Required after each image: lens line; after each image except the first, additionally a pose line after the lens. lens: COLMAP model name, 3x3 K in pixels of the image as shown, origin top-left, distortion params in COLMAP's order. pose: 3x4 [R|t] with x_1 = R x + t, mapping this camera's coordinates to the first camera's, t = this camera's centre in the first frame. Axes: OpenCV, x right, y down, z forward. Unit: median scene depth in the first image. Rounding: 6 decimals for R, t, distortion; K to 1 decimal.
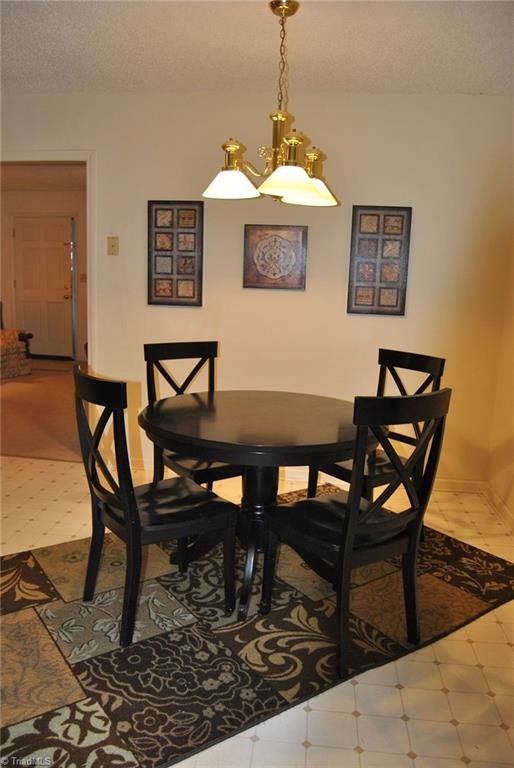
lens RADIAL K [[599.6, 0, 256.0], [0, 599.6, 383.0], [0, 0, 1]] dist [-0.083302, 0.016115]
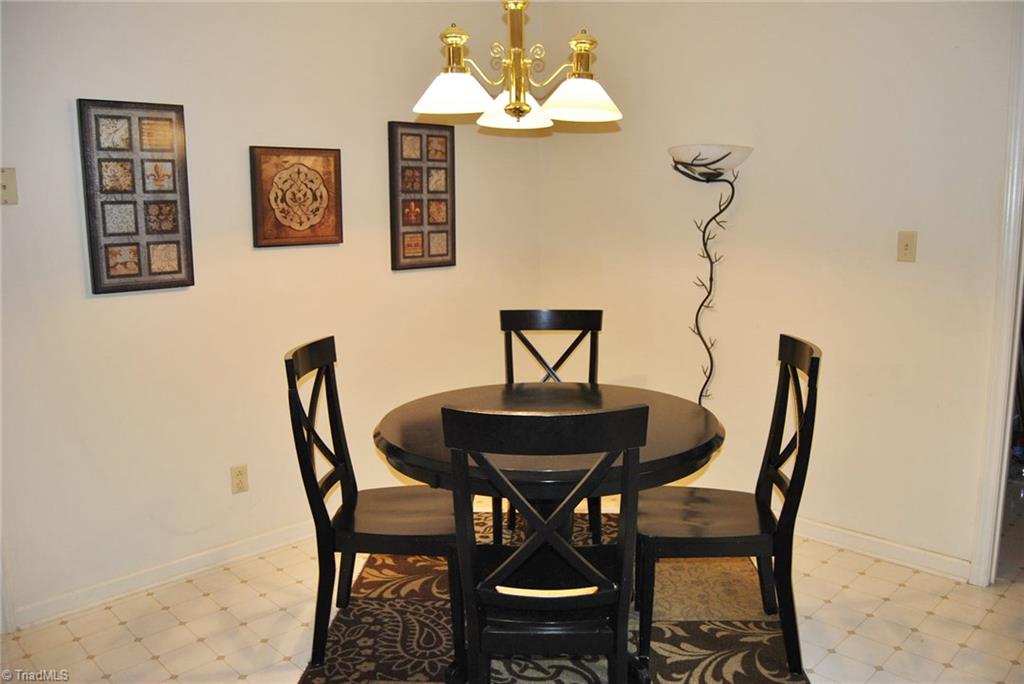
lens RADIAL K [[799.5, 0, 511.2], [0, 799.5, 339.6], [0, 0, 1]] dist [-0.083302, 0.016115]
pose [[0.629958, -0.167638, 0.758321, -0.500981], [0.169576, 0.982556, 0.076337, -0.084756], [-0.757889, 0.080504, 0.647397, 0.279418]]
